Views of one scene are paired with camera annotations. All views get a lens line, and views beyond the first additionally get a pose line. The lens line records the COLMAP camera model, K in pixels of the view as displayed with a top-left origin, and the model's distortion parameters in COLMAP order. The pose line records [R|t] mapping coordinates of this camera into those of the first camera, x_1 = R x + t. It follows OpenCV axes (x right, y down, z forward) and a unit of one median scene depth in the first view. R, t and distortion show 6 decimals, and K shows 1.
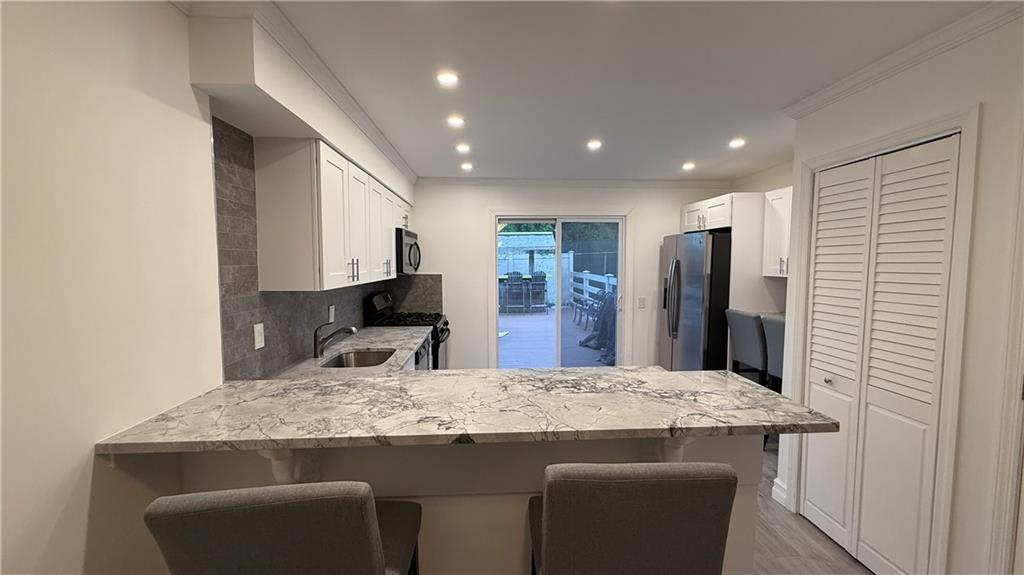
lens RADIAL K [[408.8, 0, 512.0], [0, 408.8, 287.5], [0, 0, 1]] dist [0.001668, 0.000064]
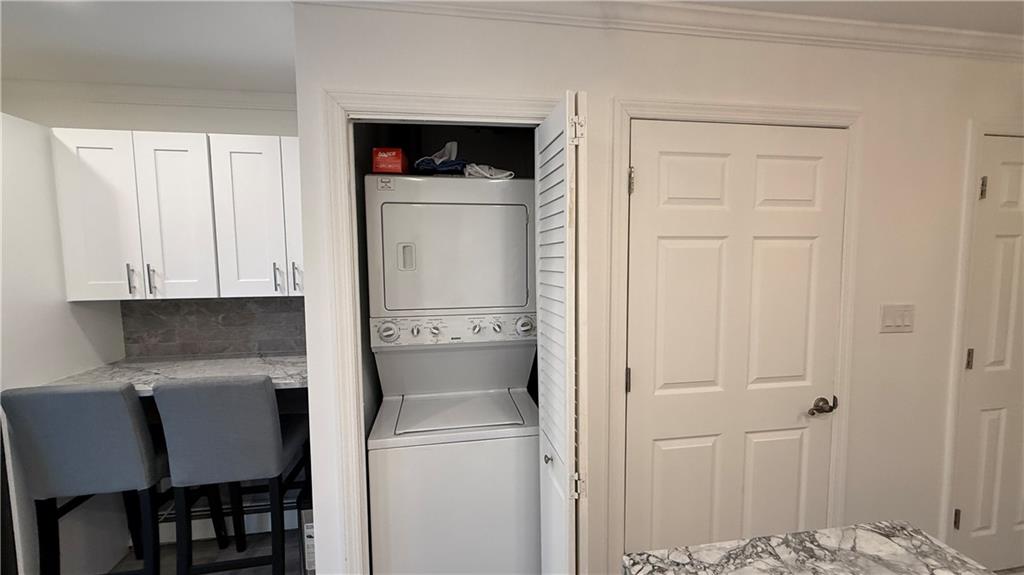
lens RADIAL K [[396.1, 0, 511.3], [0, 396.1, 313.7], [0, 0, 1]] dist [-0.030285, -0.000069]
pose [[-0.101618, -0.074650, 0.992019, 0.131155], [0.078361, 0.993482, 0.082787, -0.013479], [-0.991732, 0.086148, -0.095106, 0.607829]]
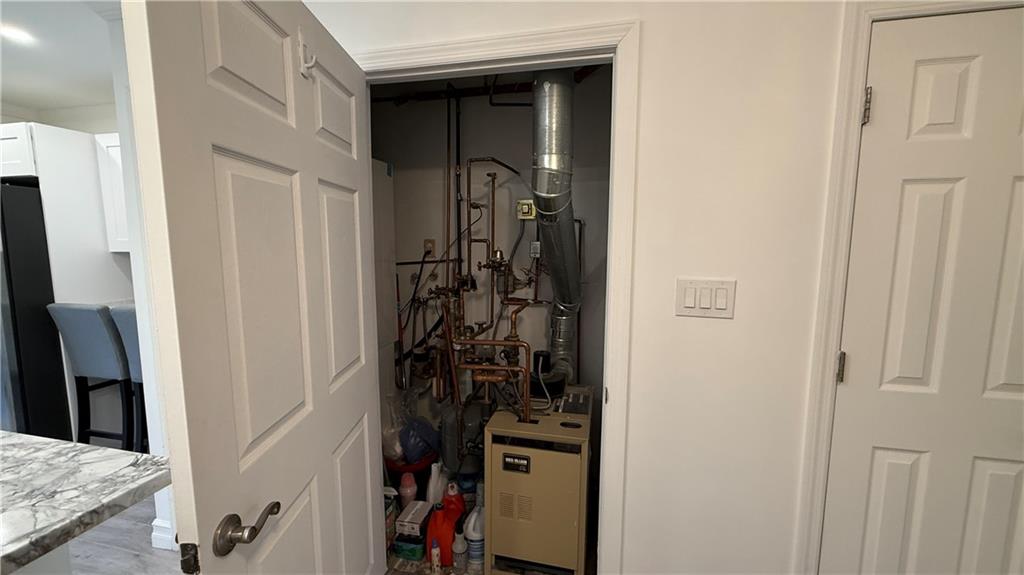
lens RADIAL K [[408.8, 0, 512.0], [0, 408.8, 287.5], [0, 0, 1]] dist [0.001668, 0.000064]
pose [[0.289269, -0.109971, 0.950910, 0.138004], [0.063299, 0.993402, 0.095630, 0.012592], [-0.955153, 0.032529, 0.294322, 0.117924]]
